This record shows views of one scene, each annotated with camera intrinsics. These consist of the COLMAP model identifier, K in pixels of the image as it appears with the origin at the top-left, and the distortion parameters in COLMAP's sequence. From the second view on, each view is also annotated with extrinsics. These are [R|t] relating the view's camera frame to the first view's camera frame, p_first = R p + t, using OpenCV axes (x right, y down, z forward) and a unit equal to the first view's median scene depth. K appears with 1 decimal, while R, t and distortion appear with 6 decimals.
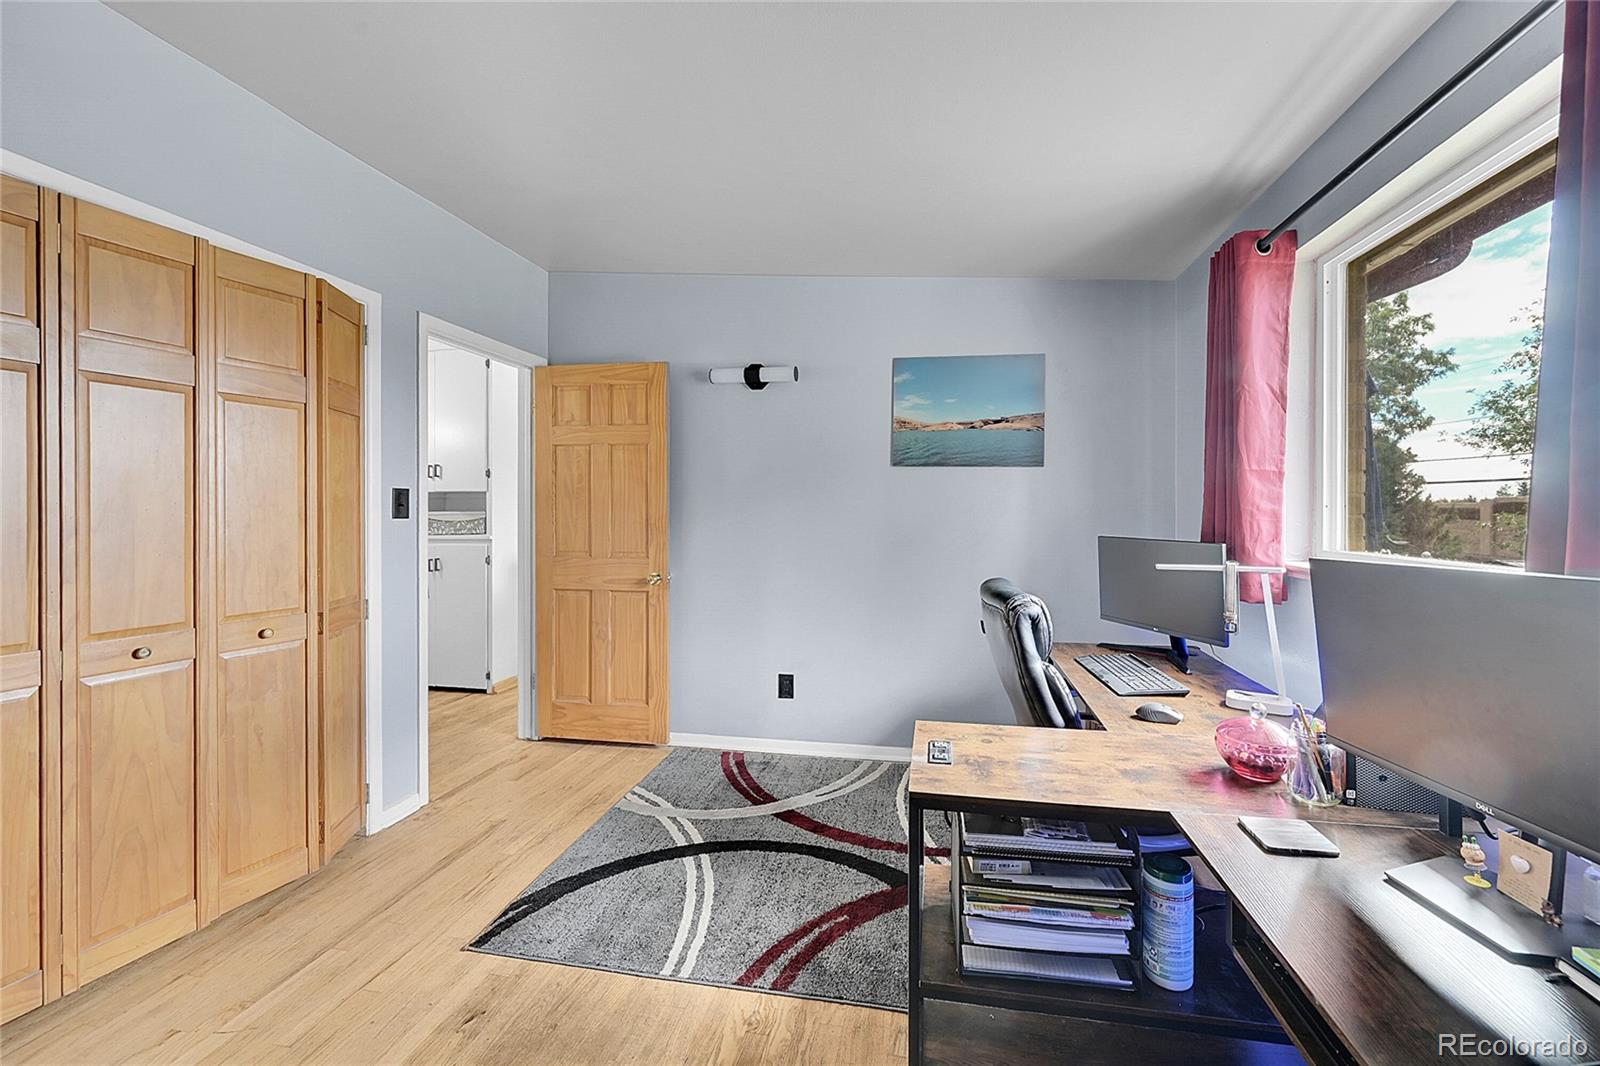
lens RADIAL K [[625.8, 0, 800.0], [0, 625.8, 533.0], [0, 0, 1]] dist [0.001474, 0.000283]
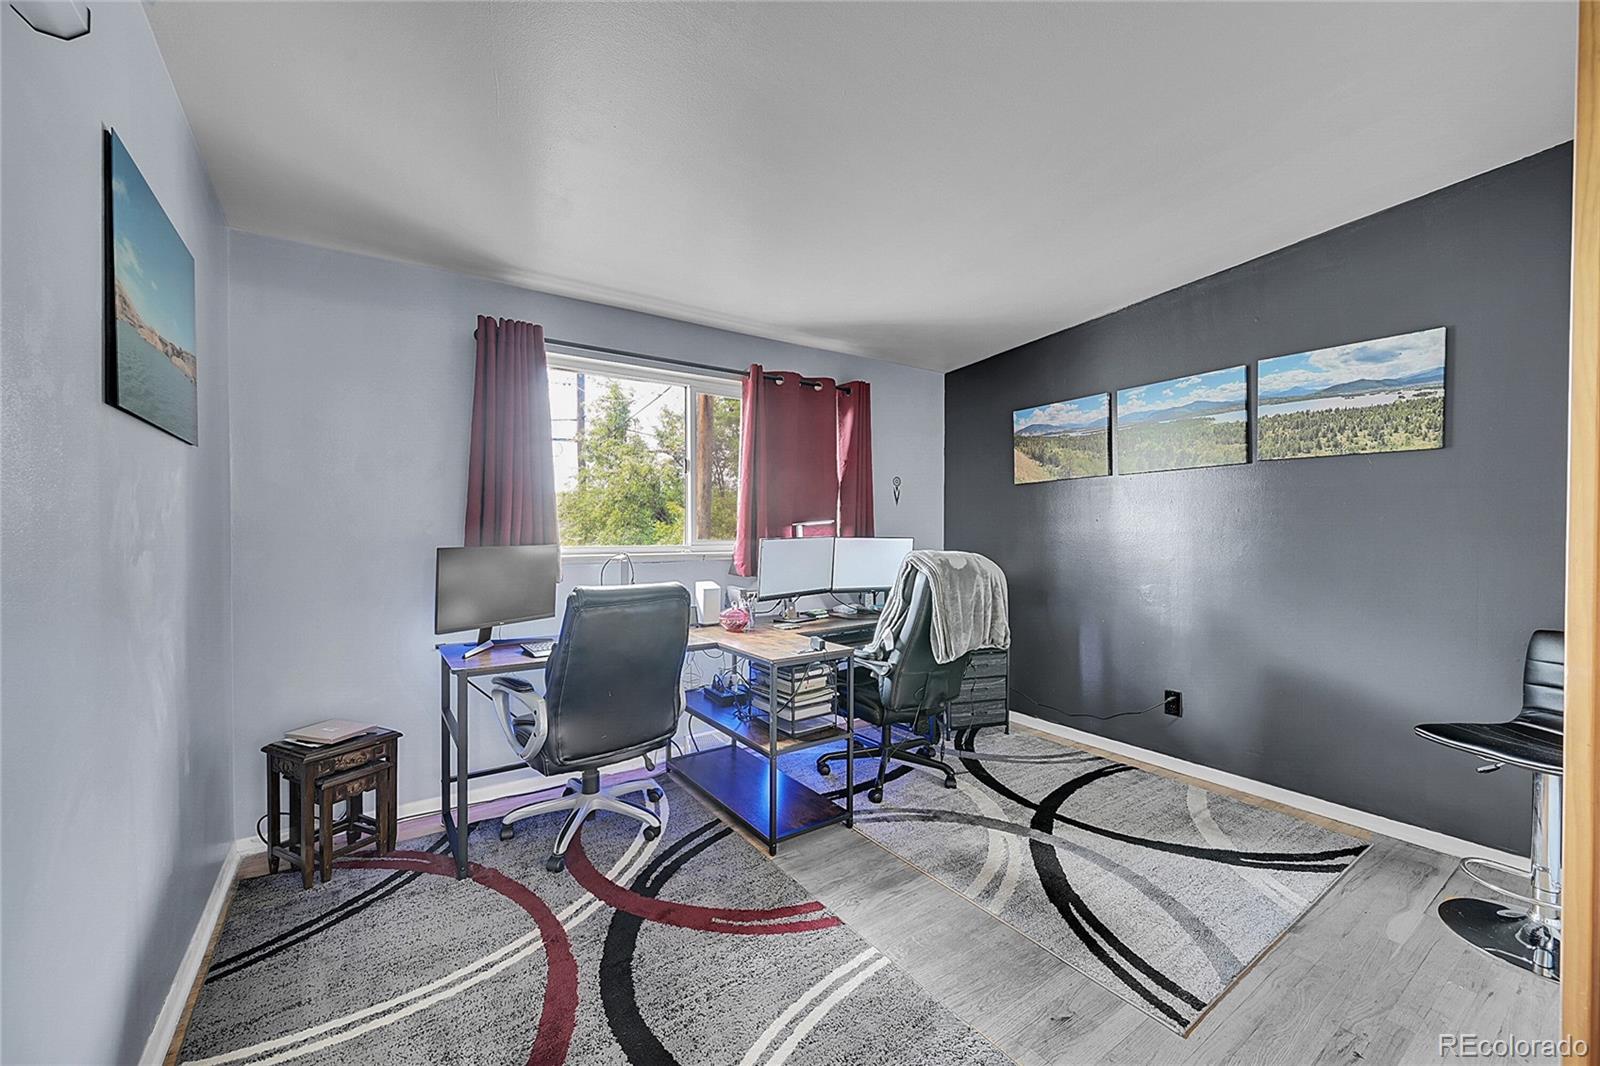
lens RADIAL K [[625.8, 0, 800.0], [0, 625.8, 533.0], [0, 0, 1]] dist [0.001474, 0.000283]
pose [[-0.727542, -0.003381, 0.686055, -0.853656], [0.012732, 0.999749, 0.018429, -0.048321], [-0.685945, 0.022143, -0.727316, 1.897599]]
